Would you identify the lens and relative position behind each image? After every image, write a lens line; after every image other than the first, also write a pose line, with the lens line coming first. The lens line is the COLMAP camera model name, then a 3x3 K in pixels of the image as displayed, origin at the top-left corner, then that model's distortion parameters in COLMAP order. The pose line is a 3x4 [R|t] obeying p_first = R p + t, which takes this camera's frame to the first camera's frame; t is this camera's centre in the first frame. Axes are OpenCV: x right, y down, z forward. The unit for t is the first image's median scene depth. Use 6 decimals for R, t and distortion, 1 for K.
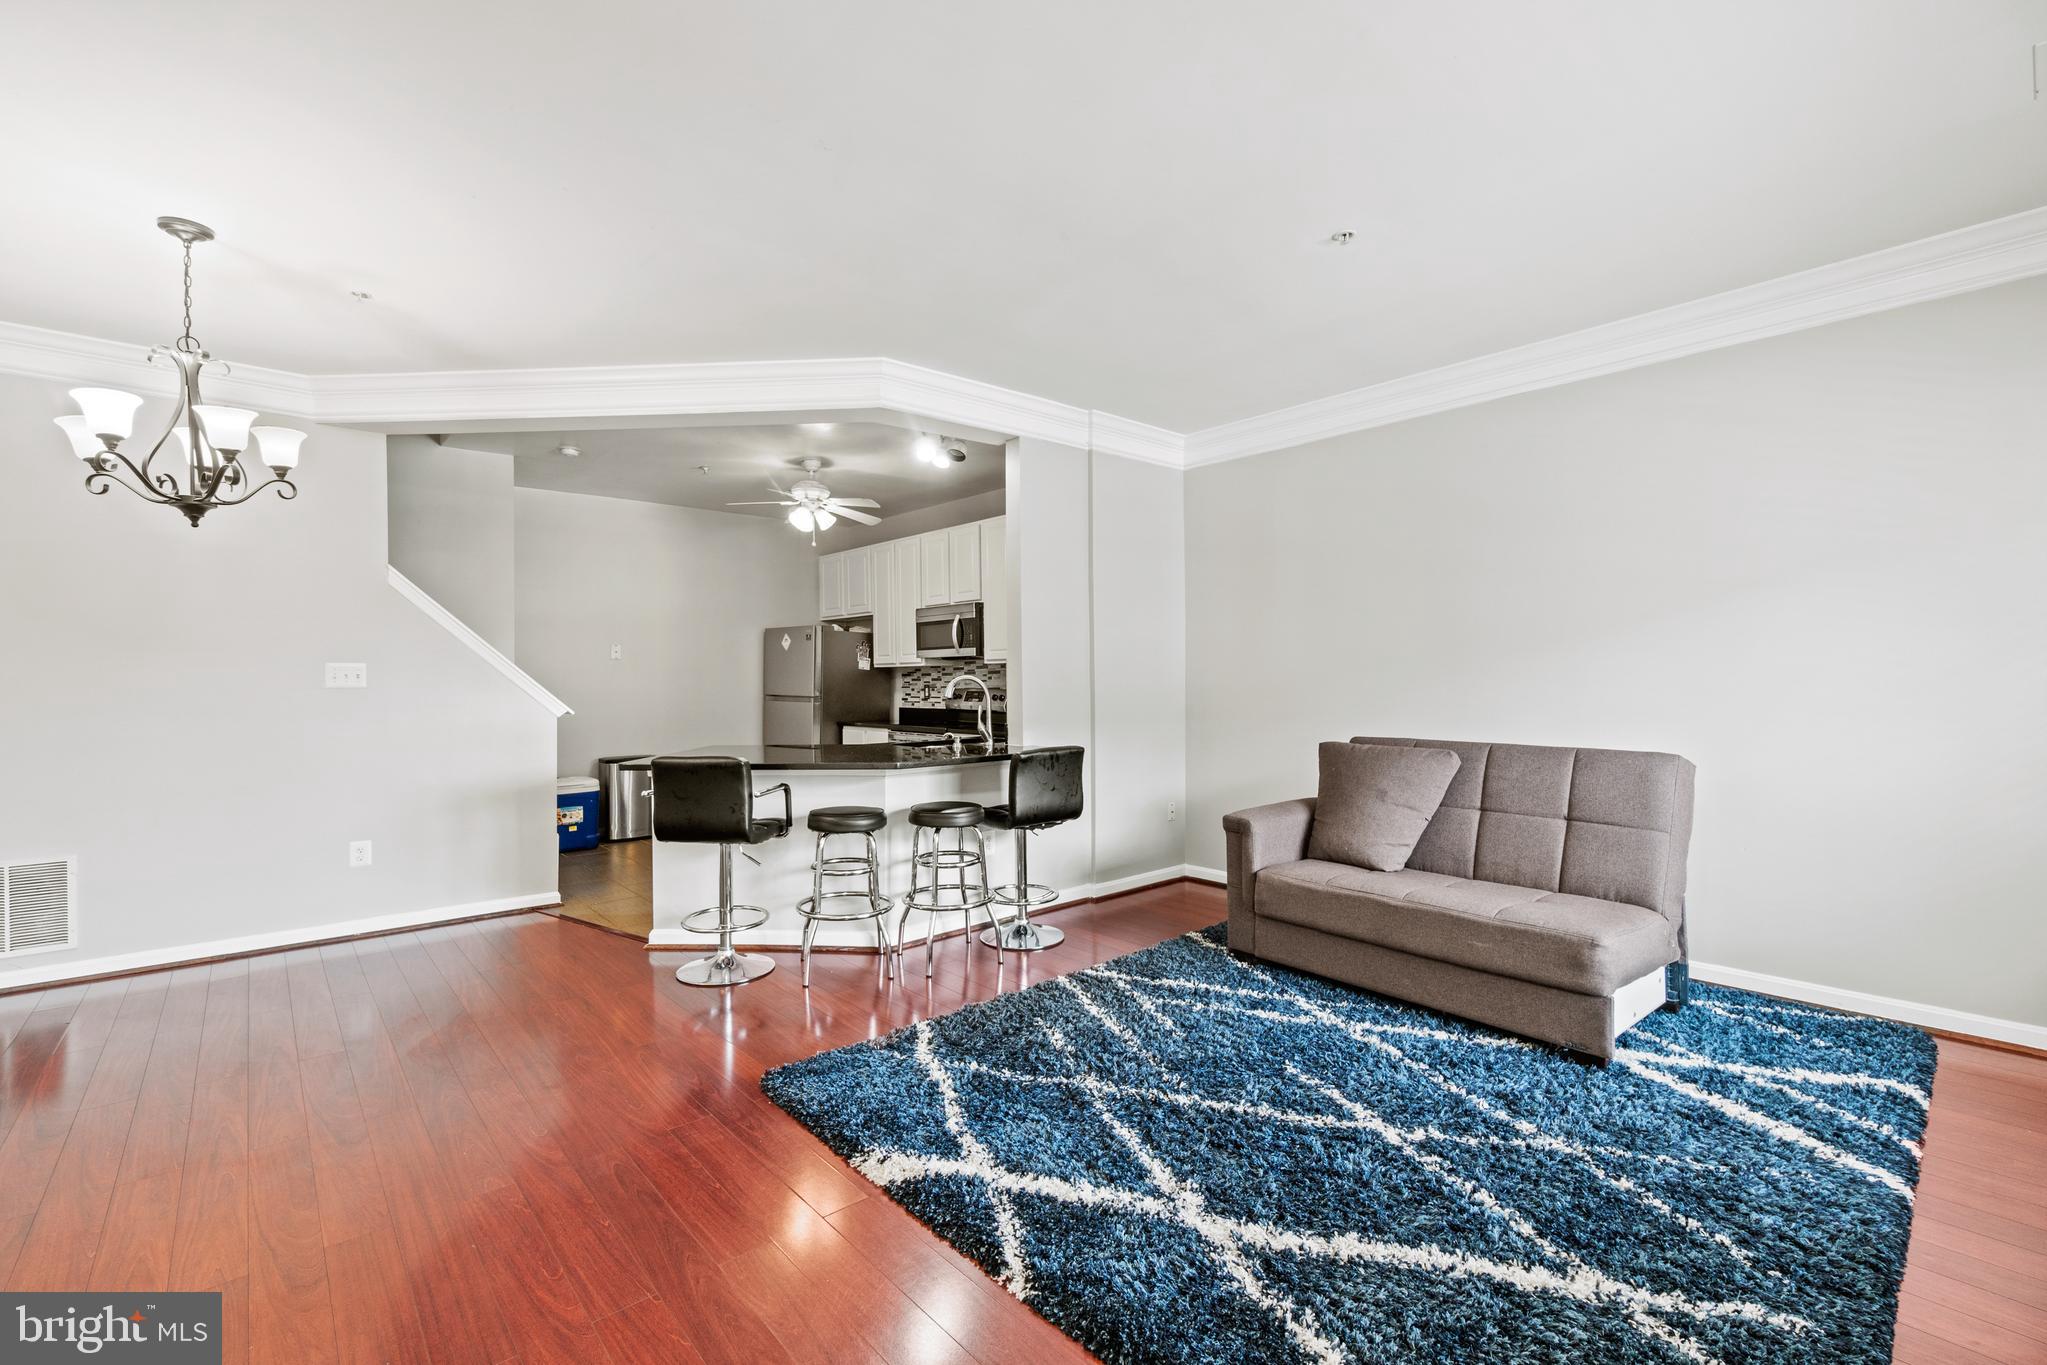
lens RADIAL K [[876.7, 0, 1020.2], [0, 876.7, 677.3], [0, 0, 1]] dist [-0.002578, -0.000295]
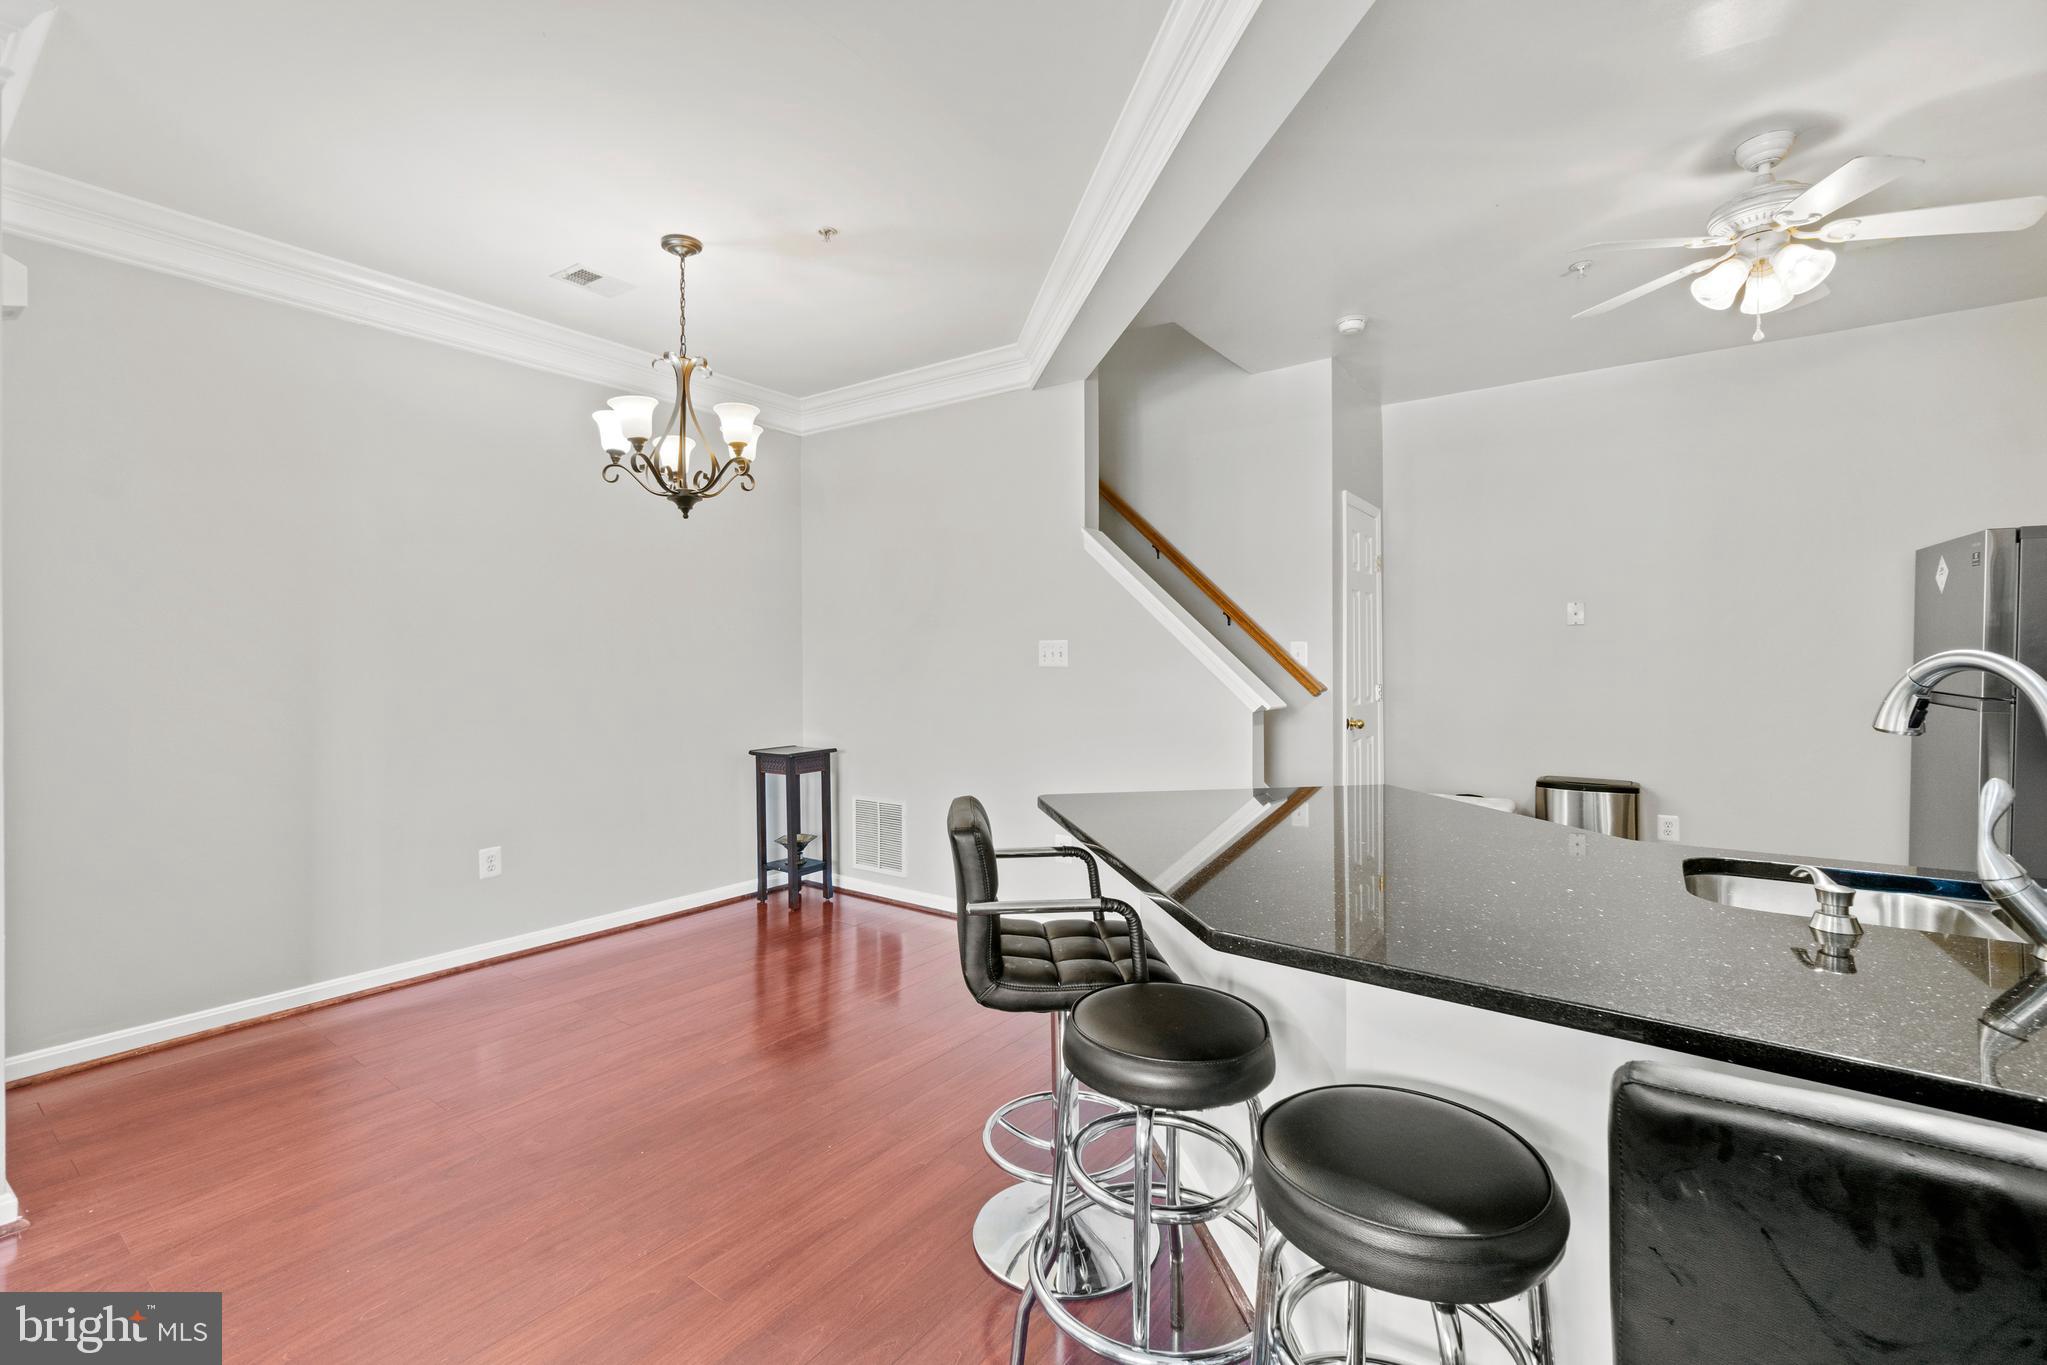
lens RADIAL K [[888.2, 0, 1021.3], [0, 888.2, 659.7], [0, 0, 1]] dist [0.000196, -0.000060]
pose [[0.215279, 0.006850, -0.976528, 0.126885], [0.004162, 0.999960, 0.007932, -0.002822], [0.976544, -0.005772, 0.215242, 0.686054]]
